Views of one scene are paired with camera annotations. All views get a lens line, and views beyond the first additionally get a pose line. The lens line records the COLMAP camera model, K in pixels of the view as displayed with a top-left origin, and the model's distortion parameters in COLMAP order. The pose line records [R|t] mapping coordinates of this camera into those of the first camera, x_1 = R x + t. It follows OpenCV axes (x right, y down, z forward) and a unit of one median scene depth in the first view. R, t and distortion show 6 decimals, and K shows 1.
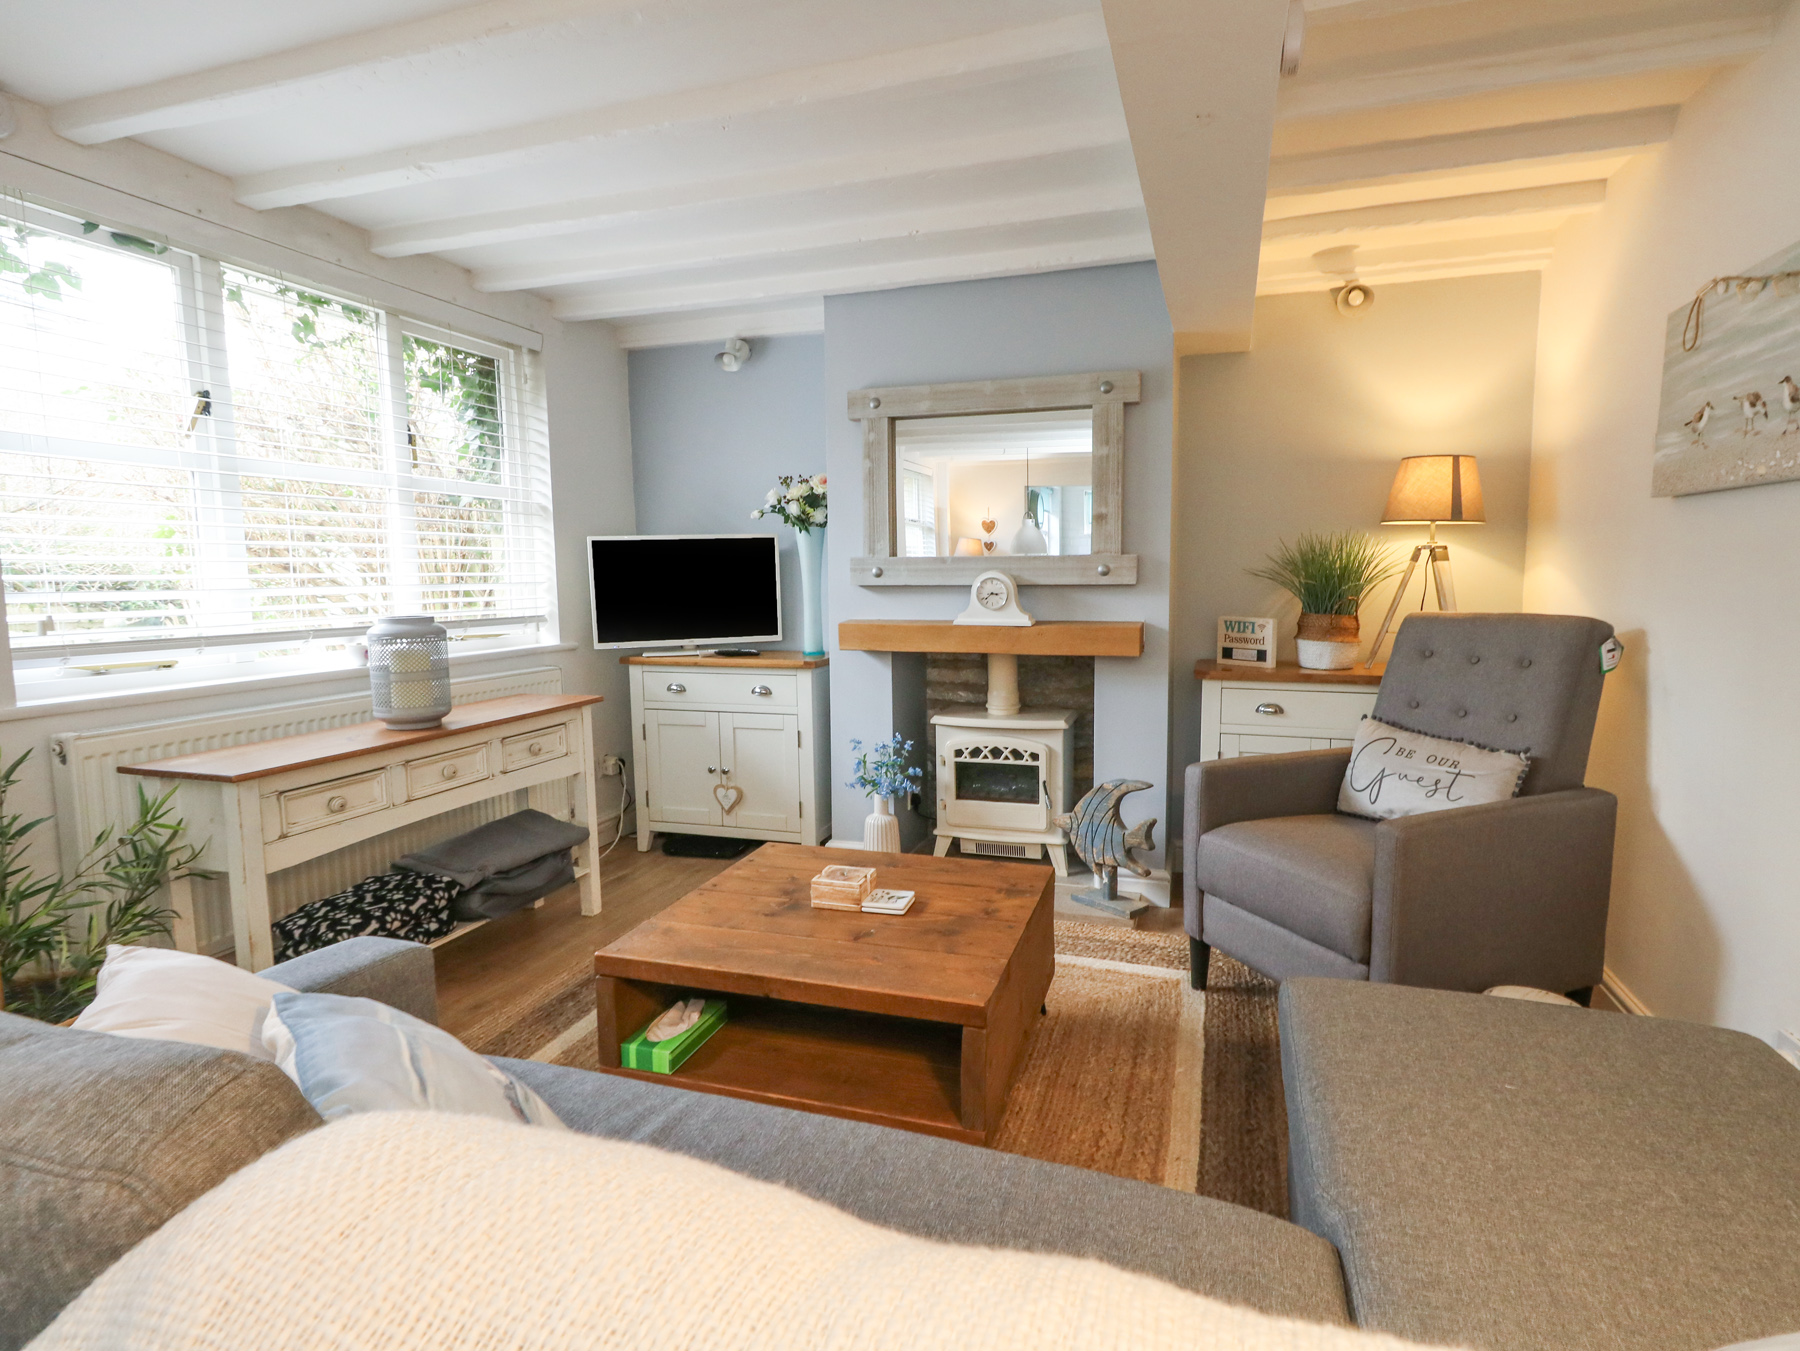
lens RADIAL K [[933.3, 0, 911.6], [0, 933.3, 663.0], [0, 0, 1]] dist [-0.000755, 0.001050]
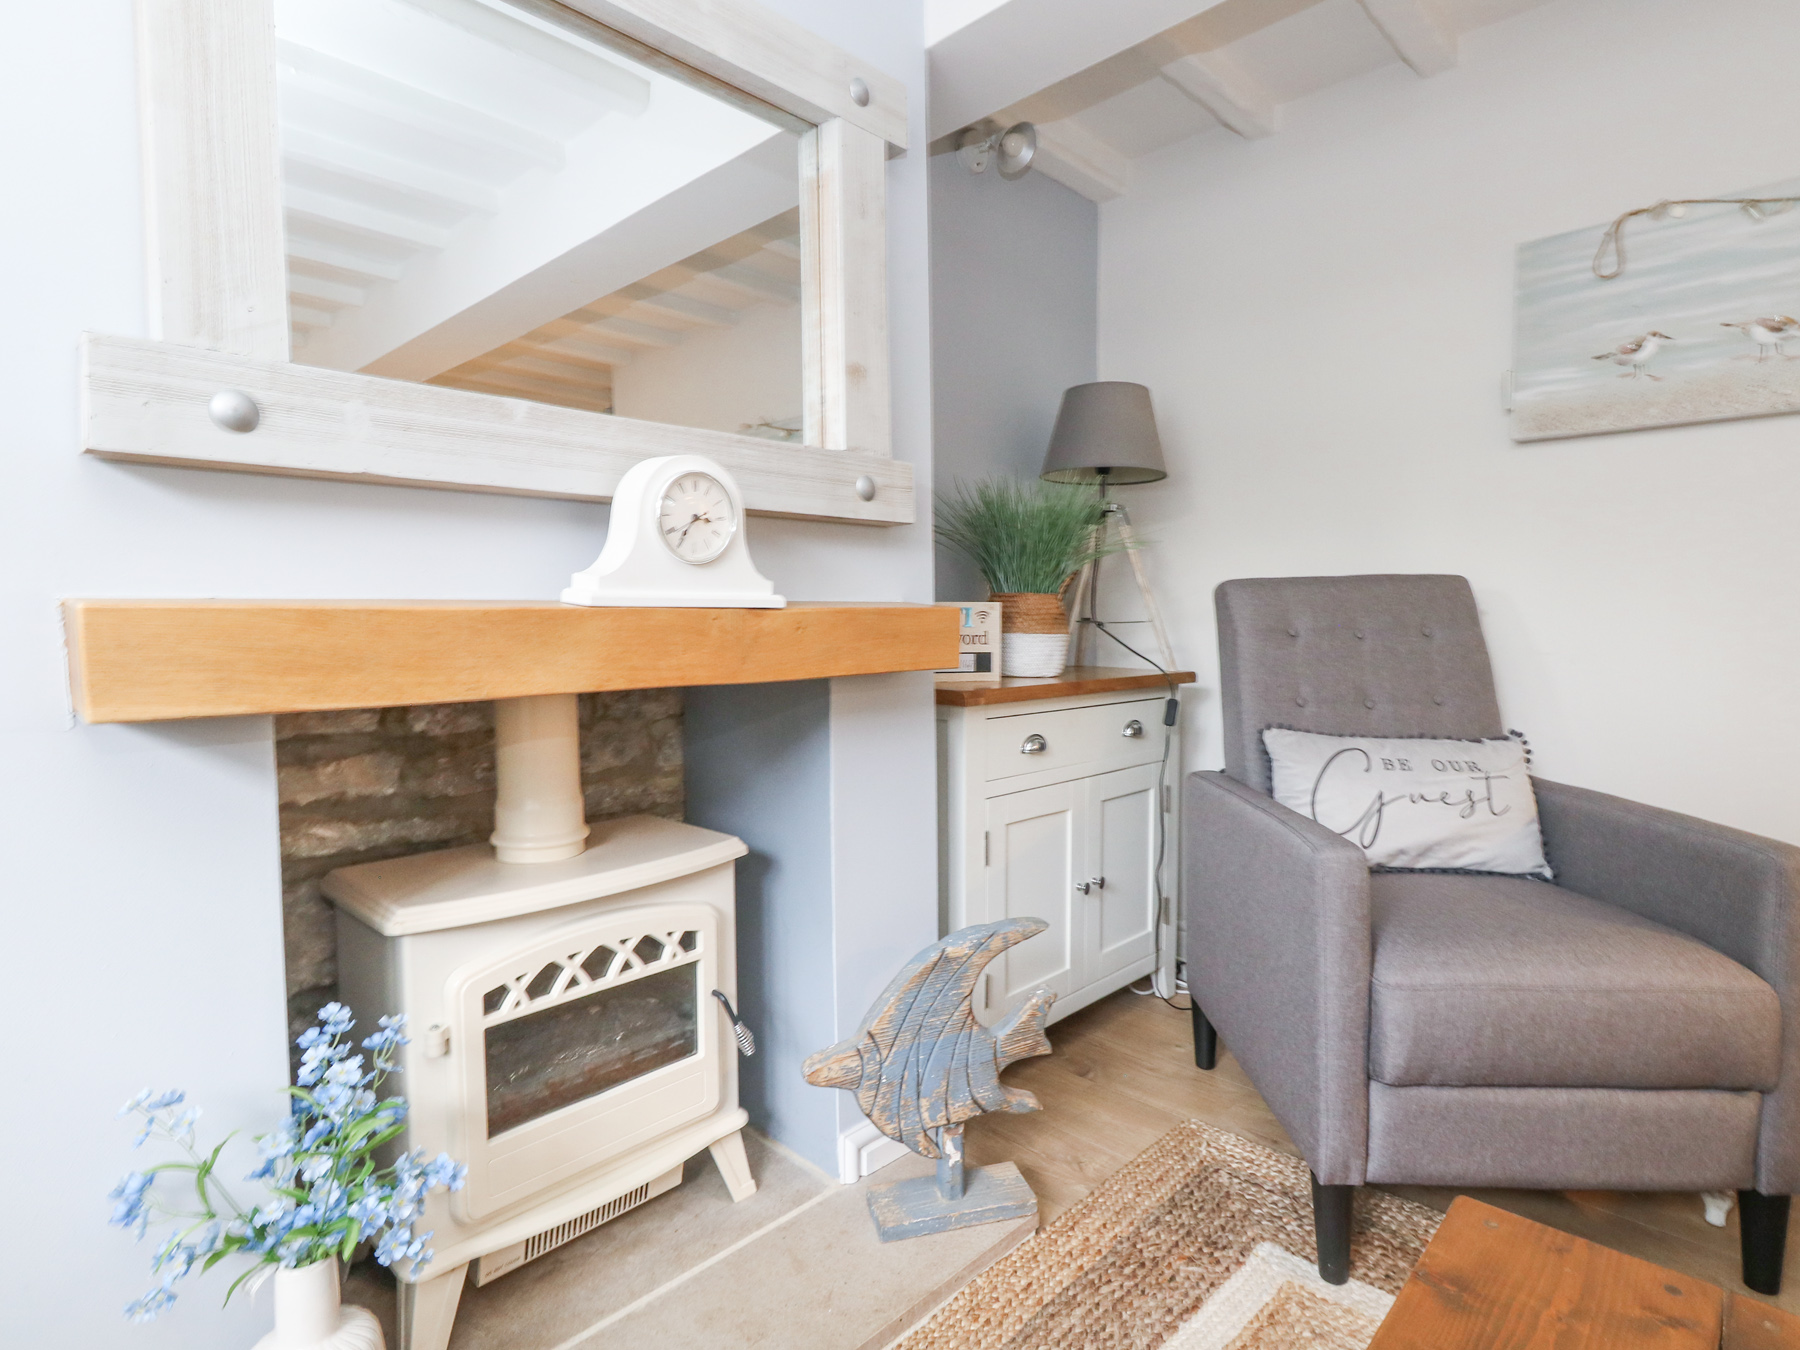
lens RADIAL K [[961.4, 0, 905.6], [0, 961.4, 665.7], [0, 0, 1]] dist [0.002331, 0.000408]
pose [[0.427636, -0.039734, 0.903078, -0.209370], [0.096154, 0.995365, -0.001738, -0.009303], [-0.898823, 0.087578, 0.429474, 0.755378]]
